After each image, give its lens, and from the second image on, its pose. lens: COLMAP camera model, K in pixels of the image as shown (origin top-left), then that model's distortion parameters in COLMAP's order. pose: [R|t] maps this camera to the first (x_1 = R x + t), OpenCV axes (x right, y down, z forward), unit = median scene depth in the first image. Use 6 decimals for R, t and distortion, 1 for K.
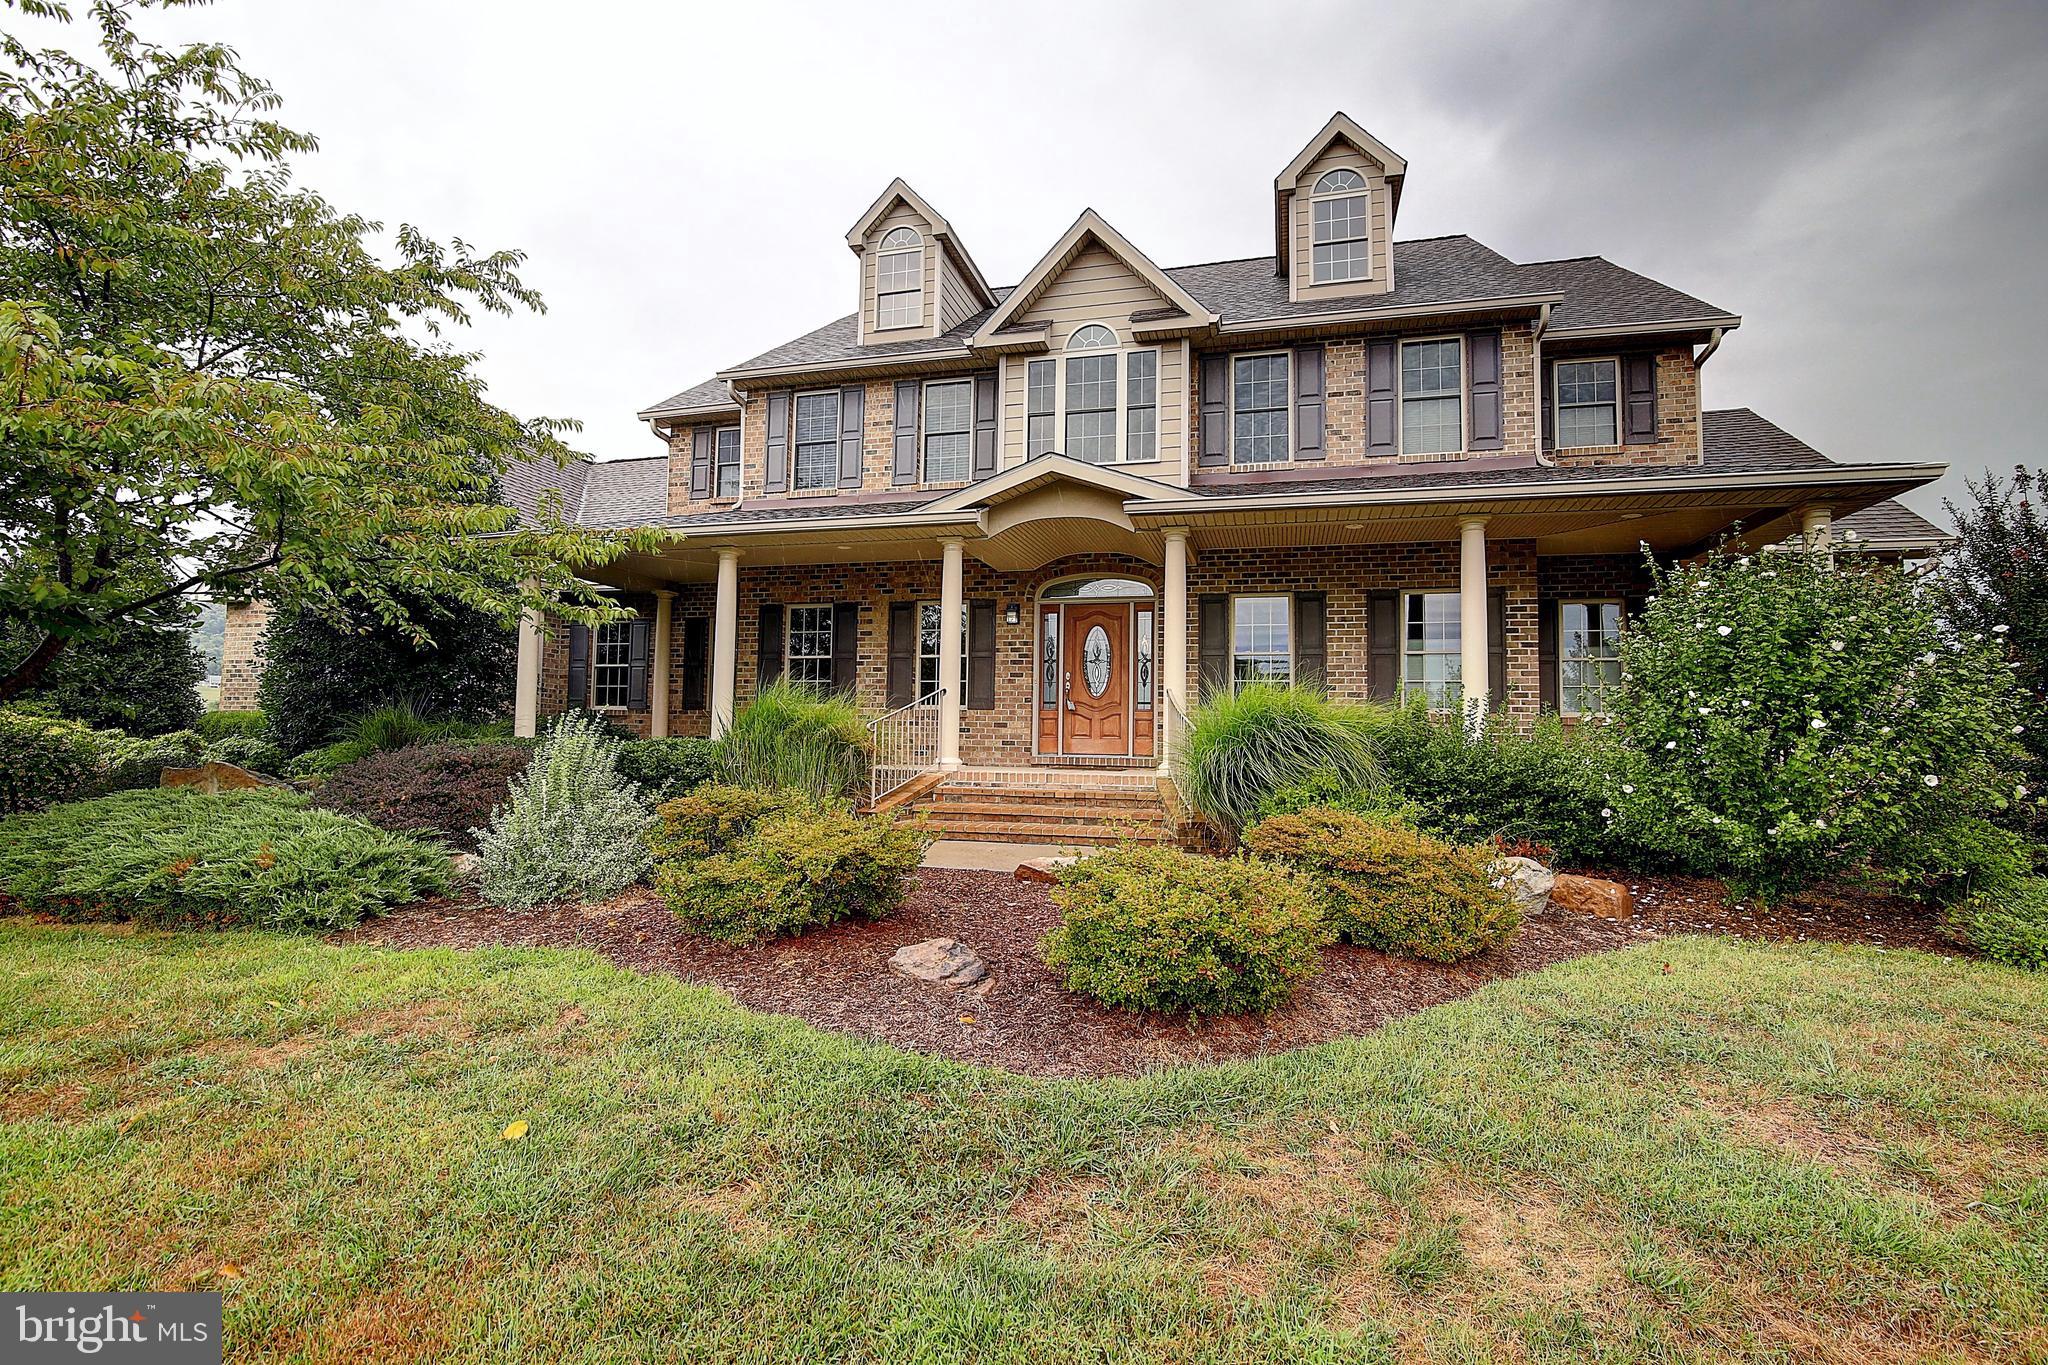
lens RADIAL K [[946.9, 0, 1017.0], [0, 946.9, 683.9], [0, 0, 1]] dist [-0.012052, -0.001433]
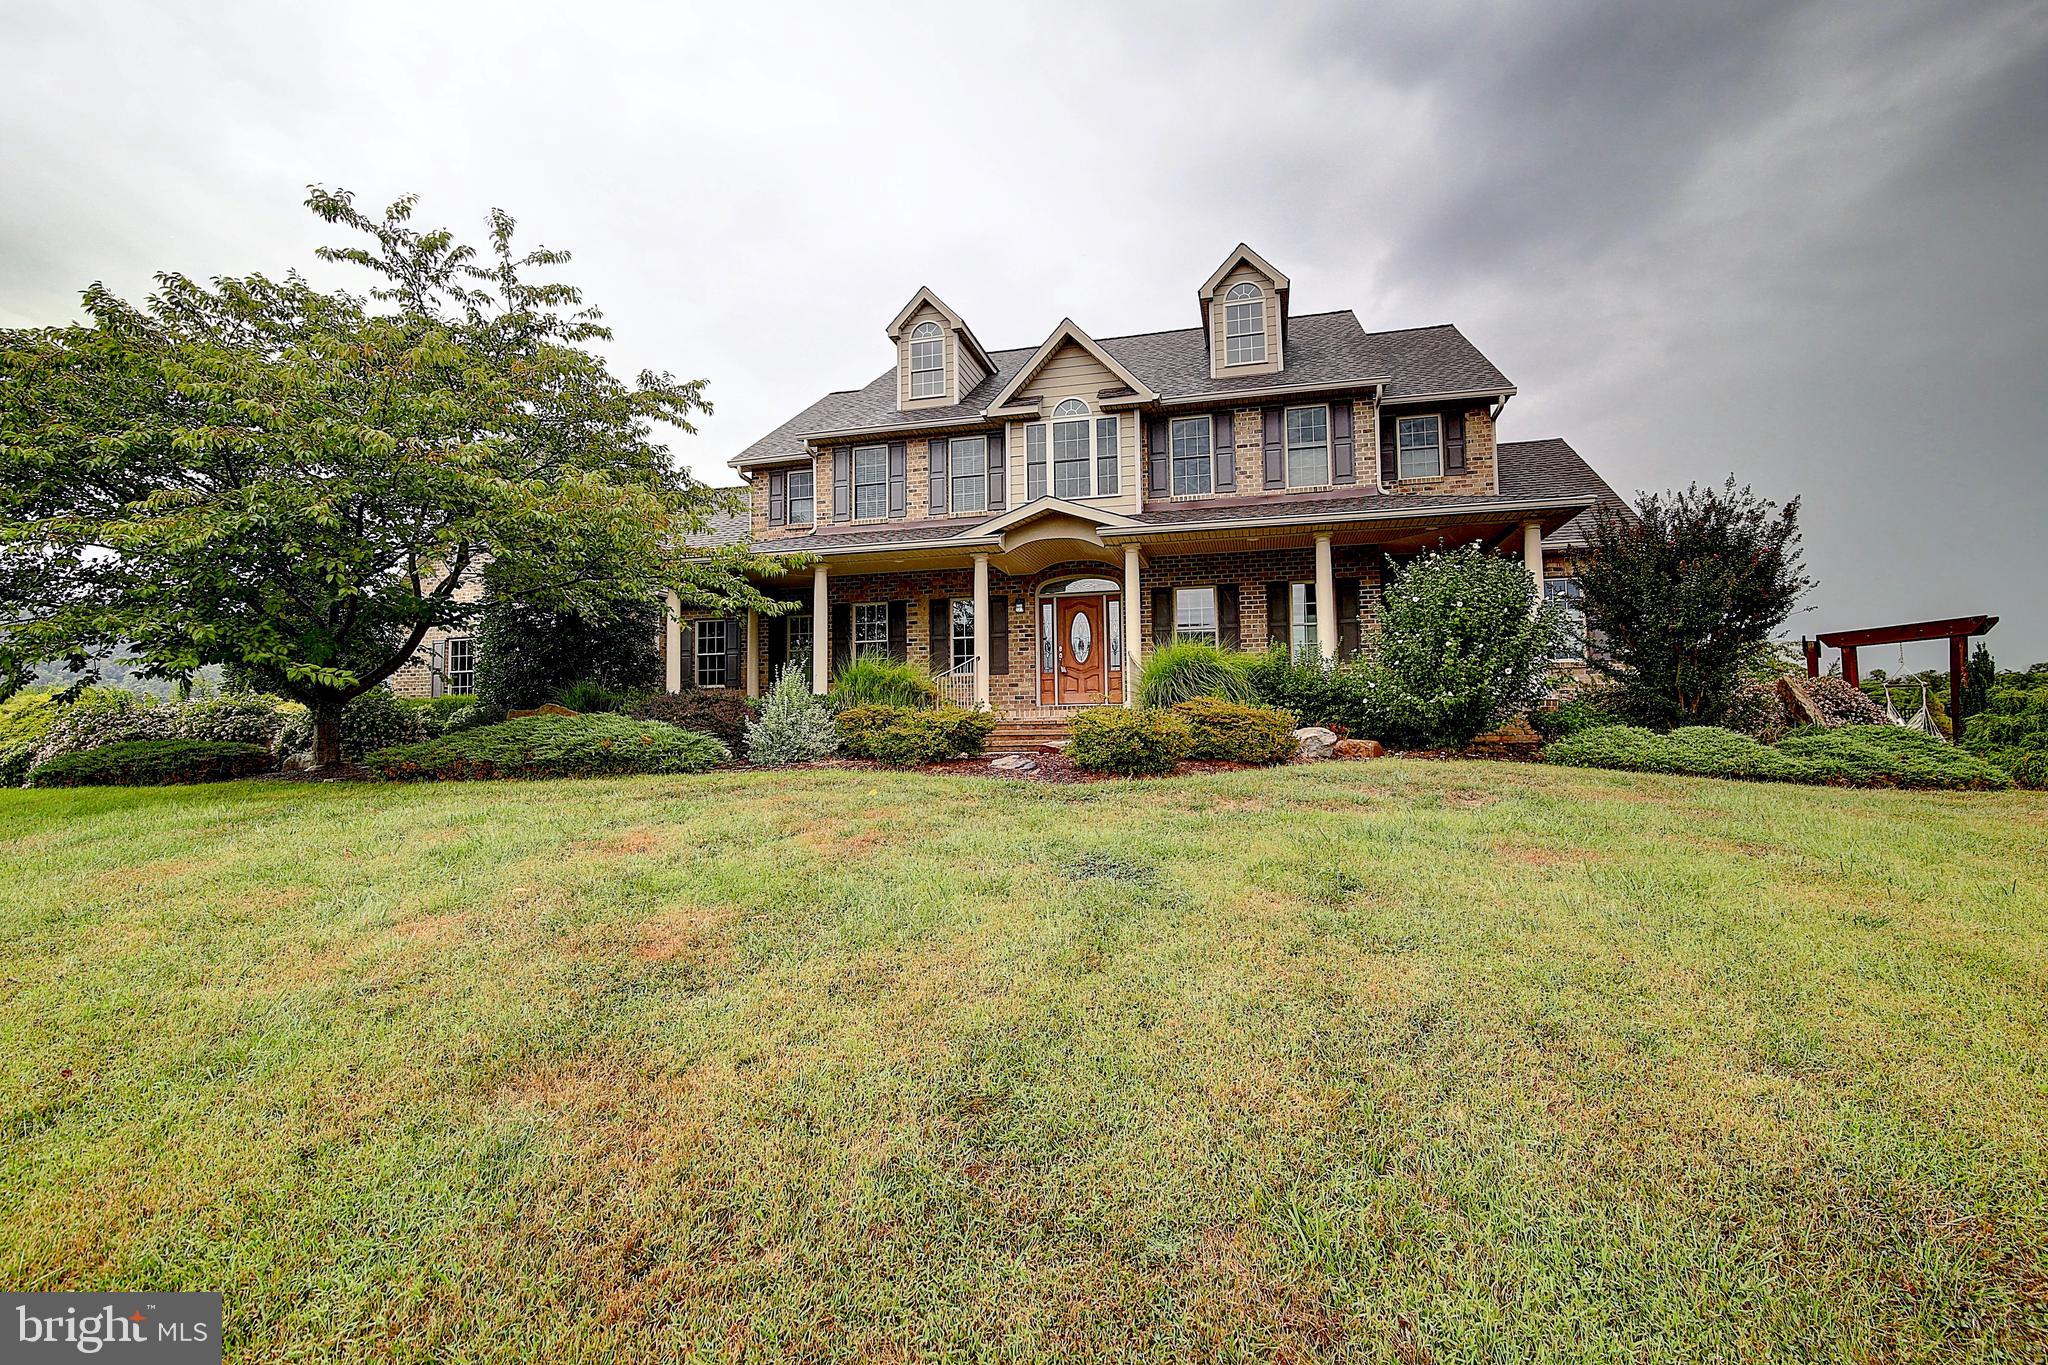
lens RADIAL K [[946.9, 0, 1017.5], [0, 946.9, 681.0], [0, 0, 1]] dist [-0.012052, -0.001433]
pose [[0.999400, -0.027529, 0.021000, -0.043320], [0.027595, 0.999615, -0.002846, 0.044465], [-0.020914, 0.003424, 0.999775, -0.427286]]
